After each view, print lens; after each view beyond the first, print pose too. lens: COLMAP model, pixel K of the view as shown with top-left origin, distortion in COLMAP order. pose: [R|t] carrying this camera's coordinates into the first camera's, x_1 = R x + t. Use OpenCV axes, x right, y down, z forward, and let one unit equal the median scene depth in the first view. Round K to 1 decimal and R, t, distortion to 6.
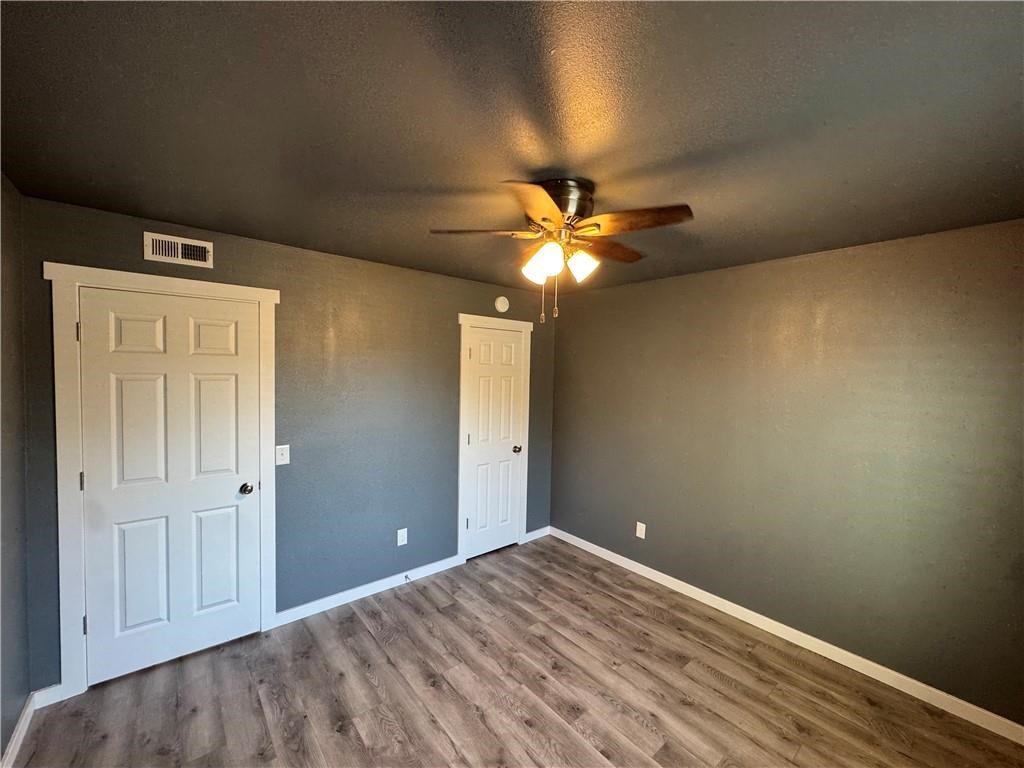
lens RADIAL K [[409.5, 0, 510.6], [0, 409.5, 390.8], [0, 0, 1]] dist [0.000304, -0.000951]
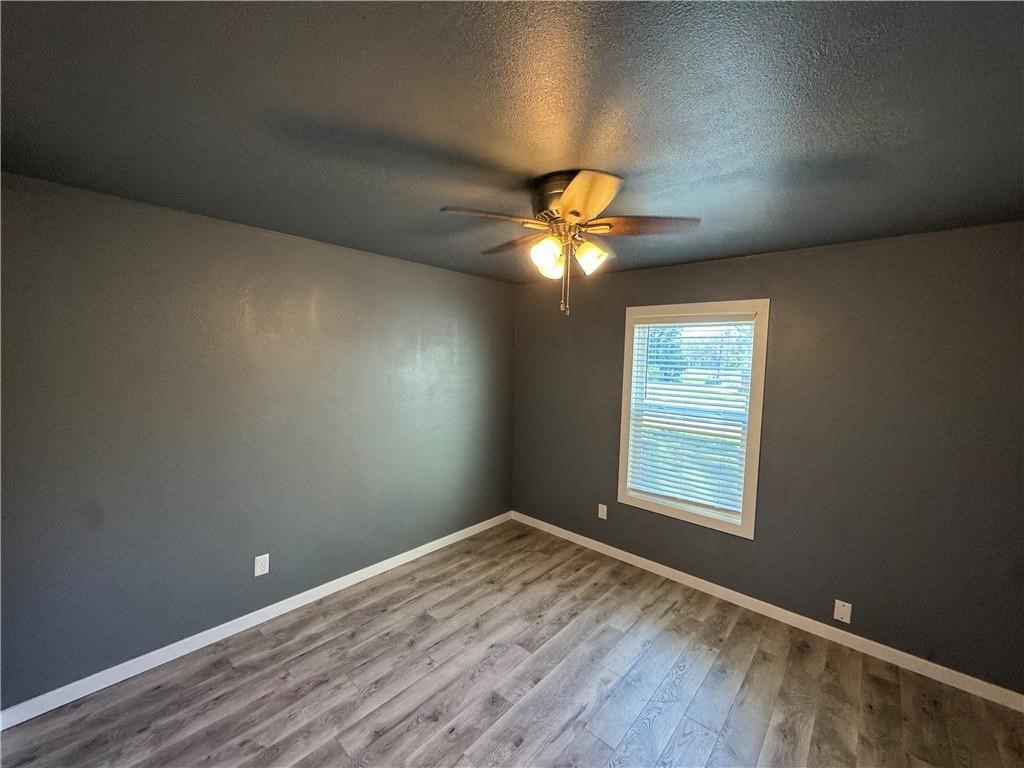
lens RADIAL K [[409.5, 0, 521.7], [0, 409.5, 382.4], [0, 0, 1]] dist [0.000304, -0.000951]
pose [[-0.151637, -0.084124, 0.984850, -0.639561], [0.023316, 0.995790, 0.088648, -0.057894], [-0.988161, 0.036405, -0.149037, 0.890121]]
